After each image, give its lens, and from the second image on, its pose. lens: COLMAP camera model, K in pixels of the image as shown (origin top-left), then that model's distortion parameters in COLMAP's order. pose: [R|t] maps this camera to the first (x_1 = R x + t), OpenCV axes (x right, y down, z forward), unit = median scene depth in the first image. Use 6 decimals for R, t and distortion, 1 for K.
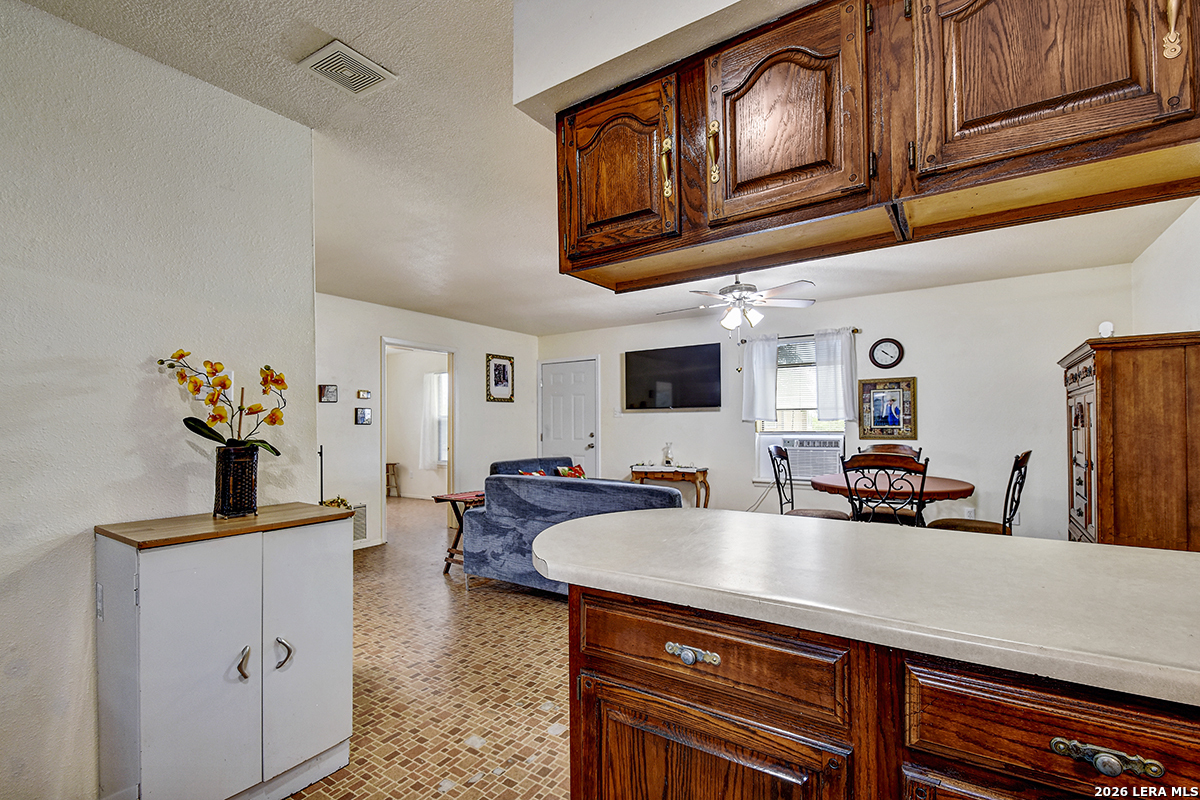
lens RADIAL K [[516.8, 0, 597.6], [0, 516.8, 423.1], [0, 0, 1]] dist [-0.025577, 0.006500]
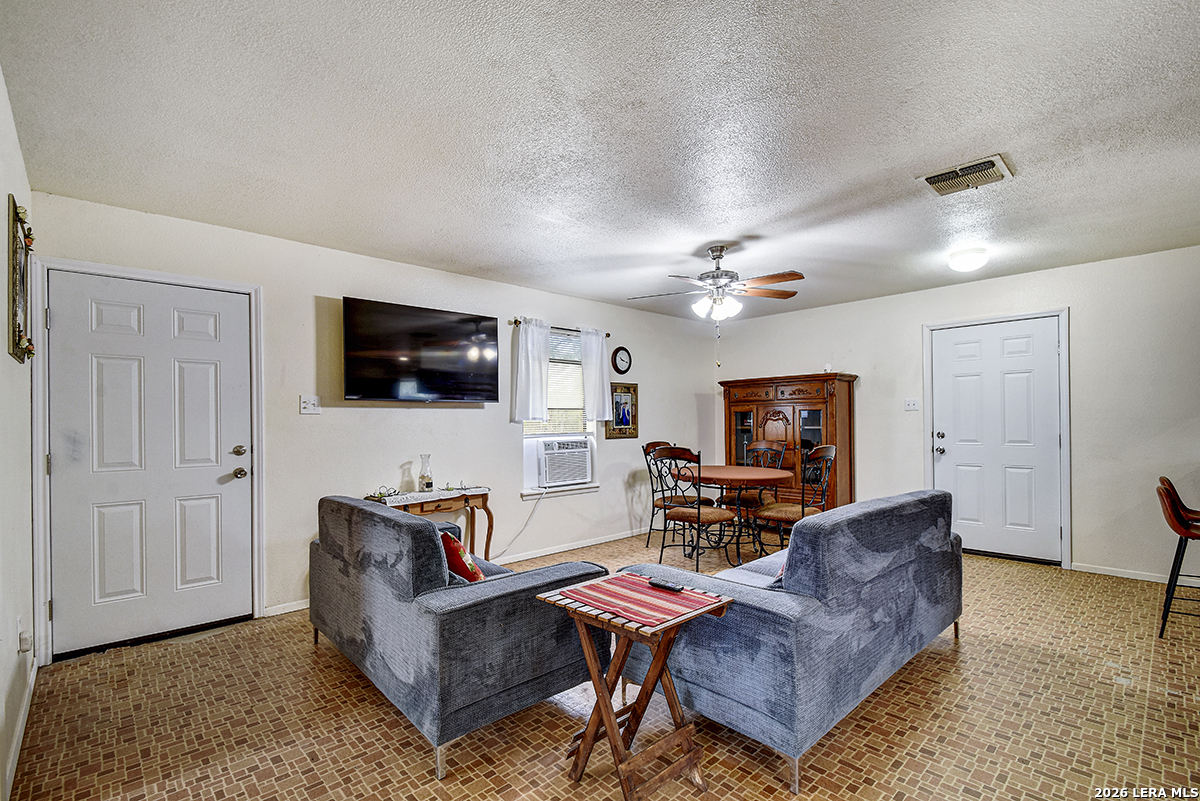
lens RADIAL K [[546.1, 0, 588.1], [0, 546.1, 439.4], [0, 0, 1]] dist [0.019115, -0.017696]
pose [[0.227244, -0.024420, 0.973532, -0.542282], [0.009514, 0.999694, 0.022855, 0.005933], [-0.973791, 0.004068, 0.227407, 0.724502]]
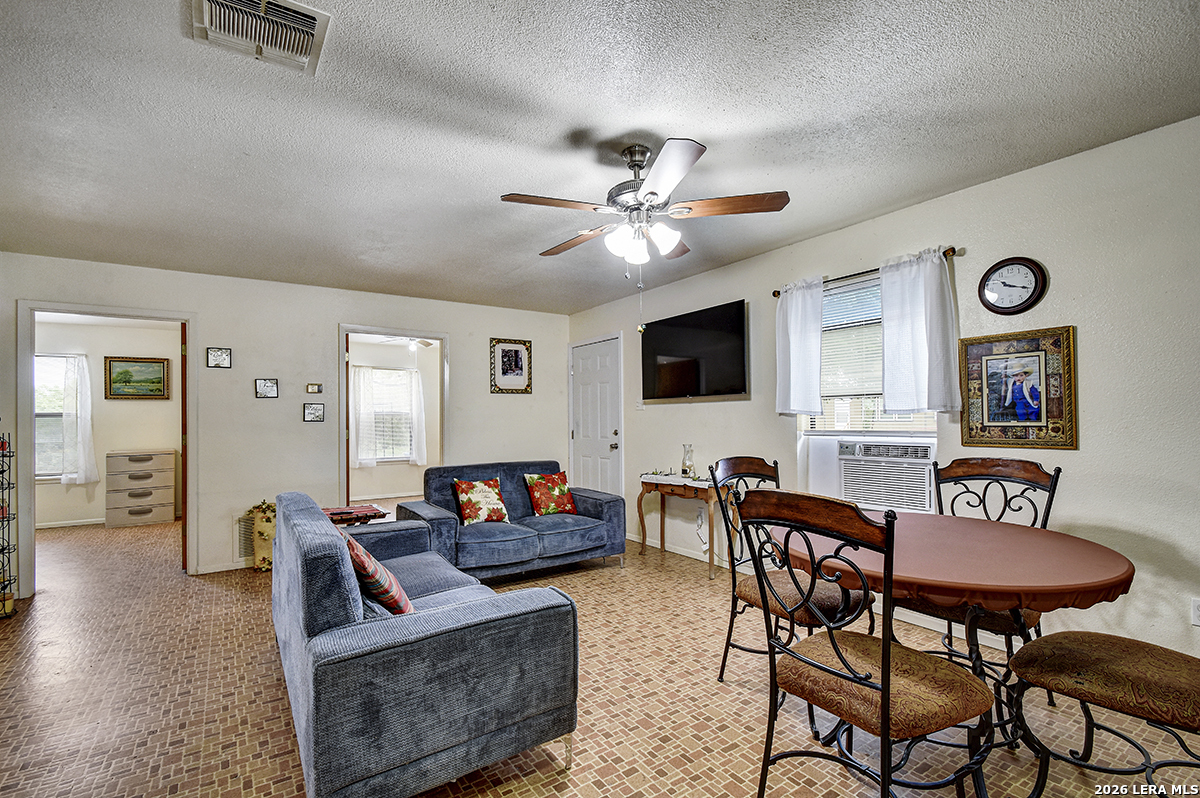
lens RADIAL K [[522.9, 0, 592.6], [0, 522.9, 412.4], [0, 0, 1]] dist [0.001692, -0.014930]
pose [[0.928235, -0.009161, -0.371881, 0.323031], [0.007166, 0.999952, -0.006747, -0.003486], [0.371925, 0.003598, 0.928256, 0.302317]]
